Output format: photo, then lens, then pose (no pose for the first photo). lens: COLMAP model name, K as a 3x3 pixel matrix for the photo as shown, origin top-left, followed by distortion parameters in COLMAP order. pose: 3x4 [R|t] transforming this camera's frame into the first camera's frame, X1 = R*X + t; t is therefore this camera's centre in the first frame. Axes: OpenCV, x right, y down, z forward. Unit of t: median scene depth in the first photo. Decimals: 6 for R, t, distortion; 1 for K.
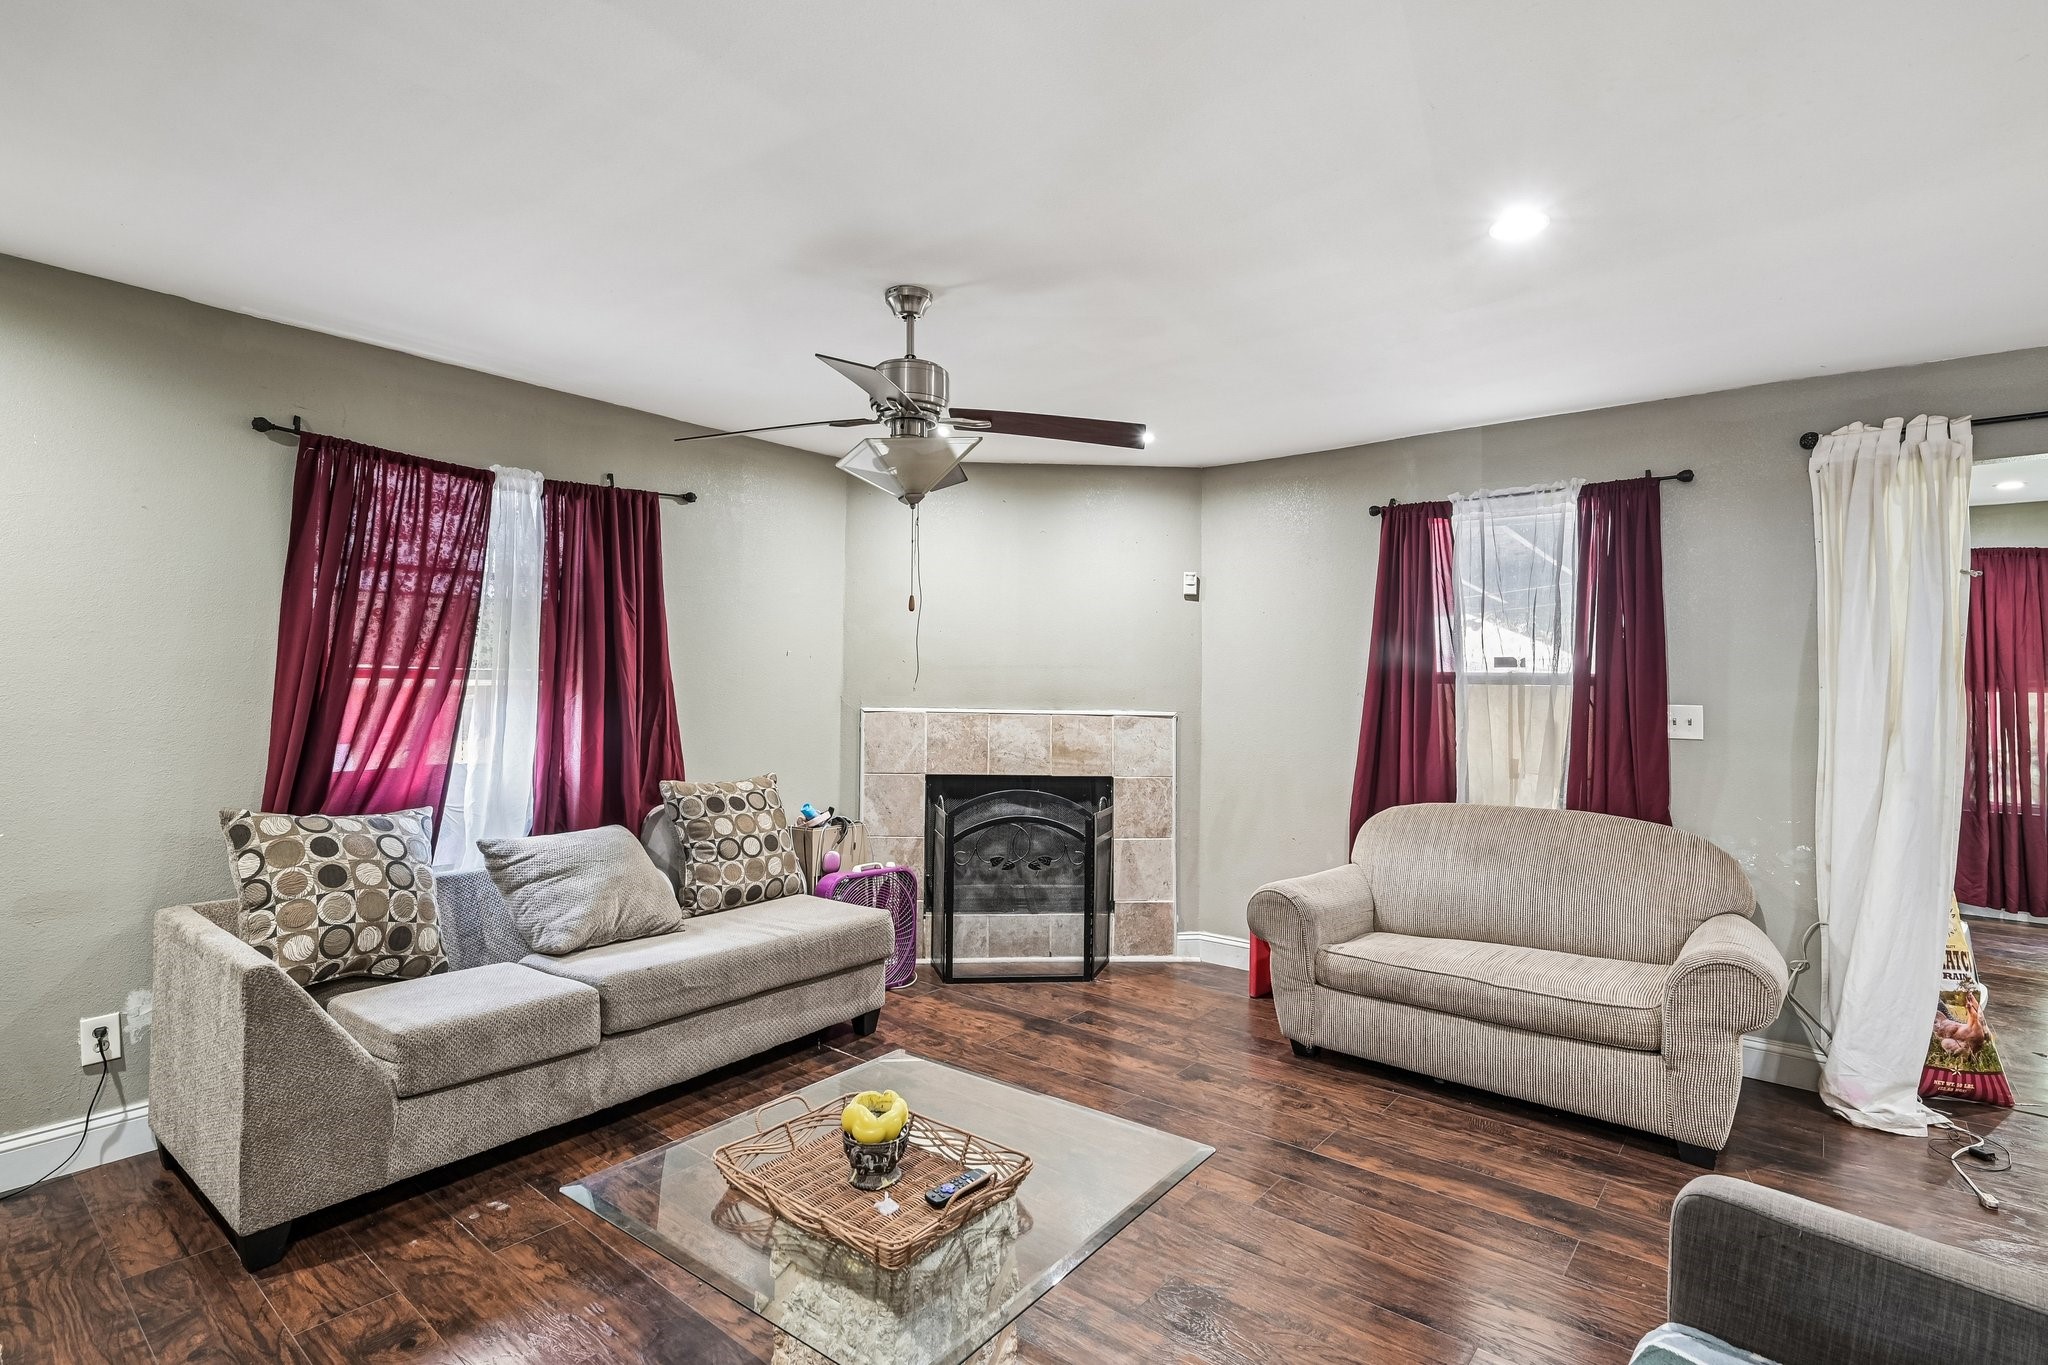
lens RADIAL K [[971.7, 0, 1028.6], [0, 971.7, 692.7], [0, 0, 1]] dist [0.000355, 0.000410]
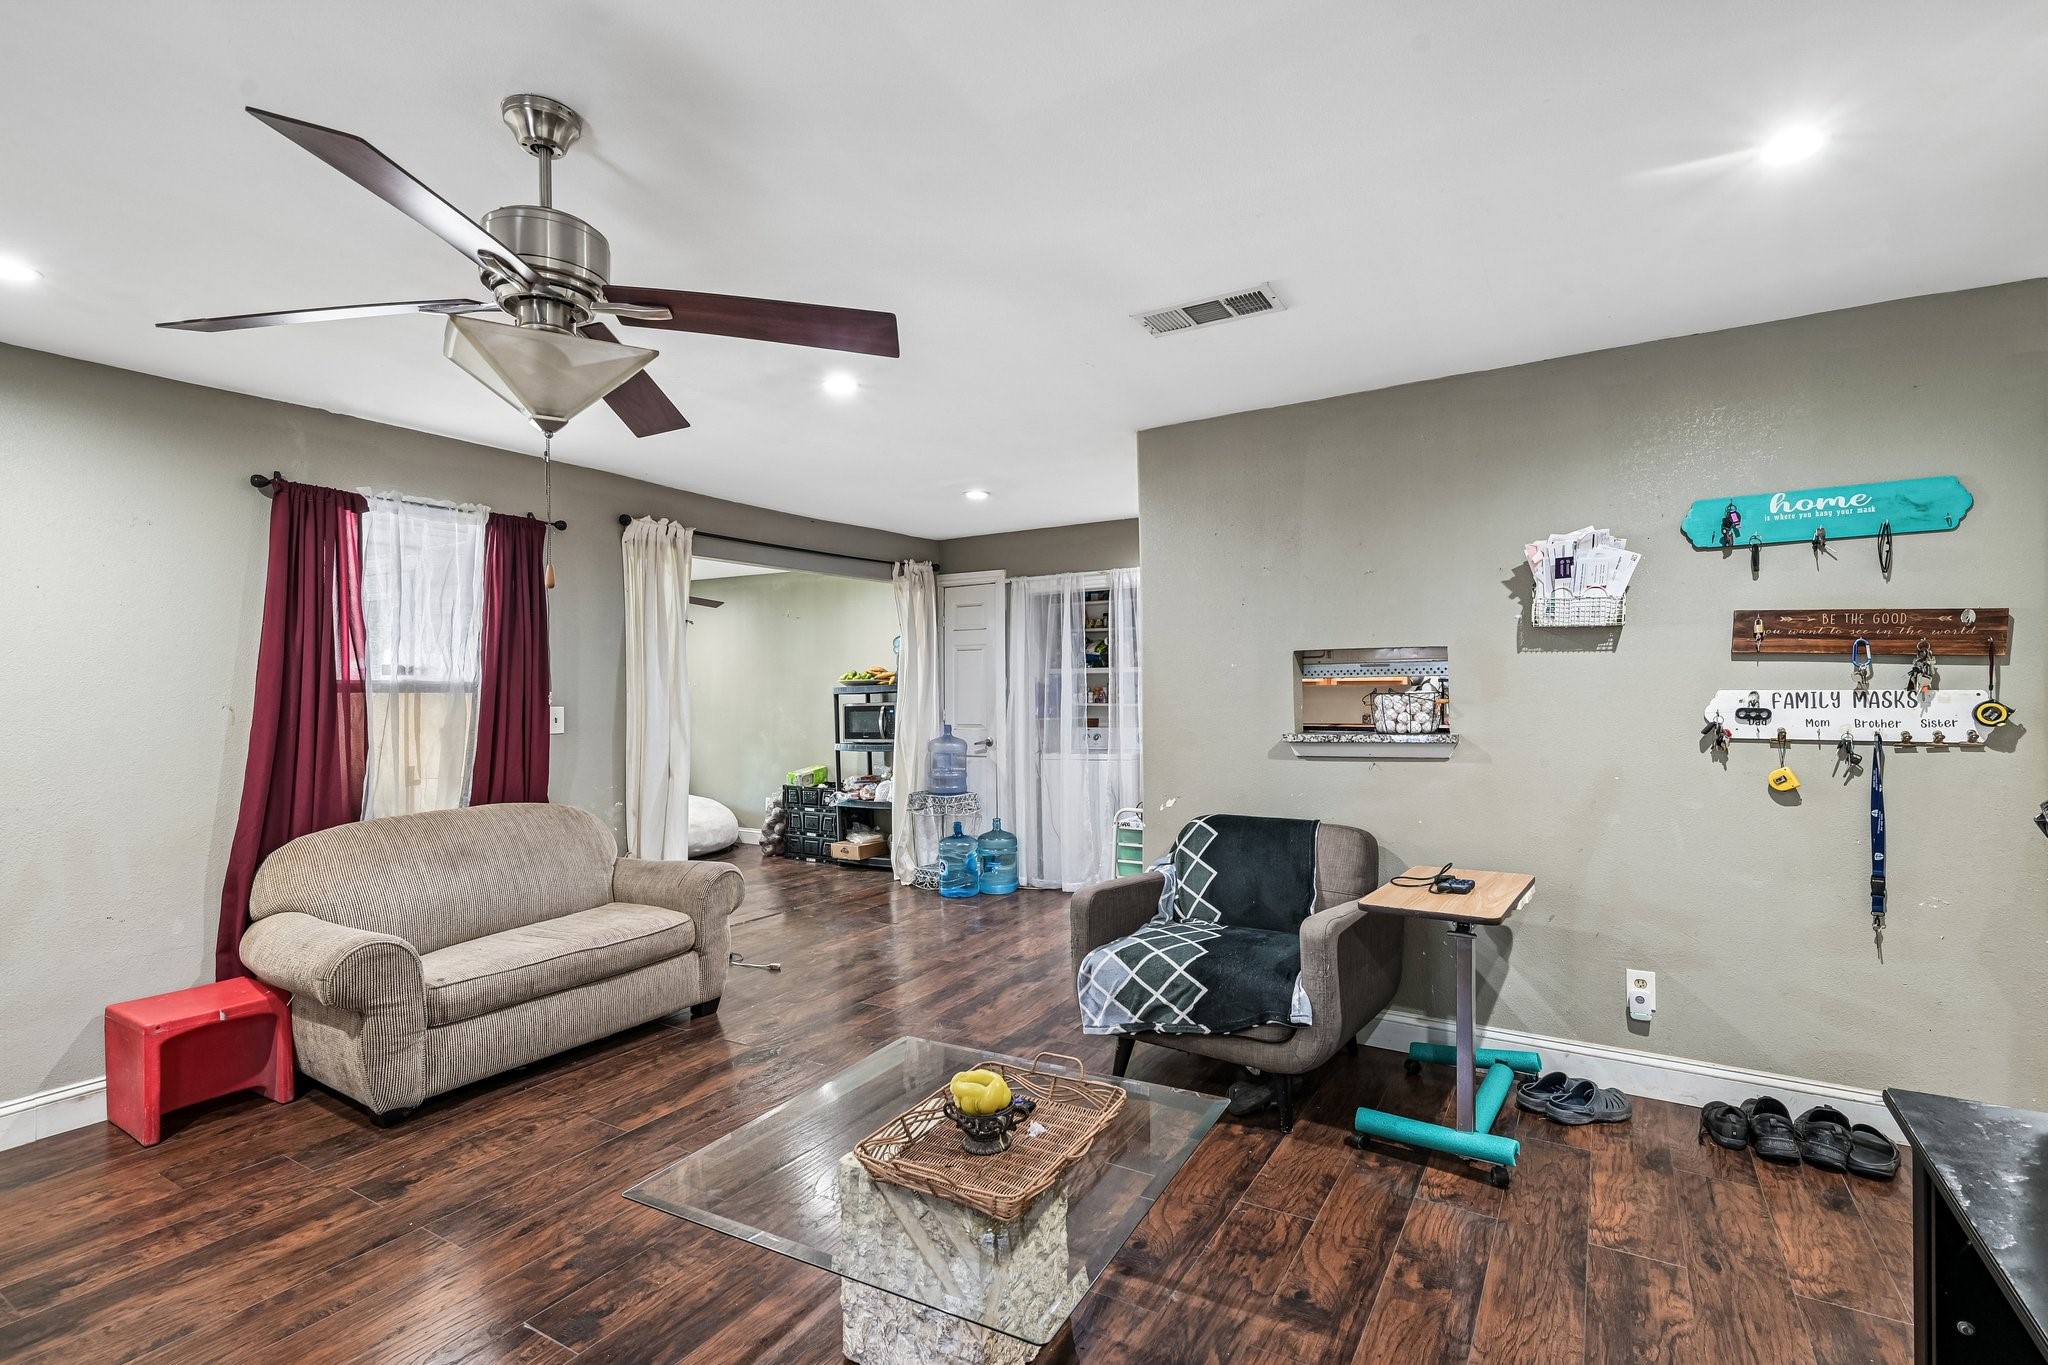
lens RADIAL K [[921.1, 0, 1019.2], [0, 921.1, 730.4], [0, 0, 1]] dist [-0.000195, 0.000035]
pose [[-0.119700, -0.050514, 0.991524, -0.586694], [0.021991, 0.998325, 0.053516, -0.007400], [-0.992566, 0.028211, -0.118389, 0.545816]]
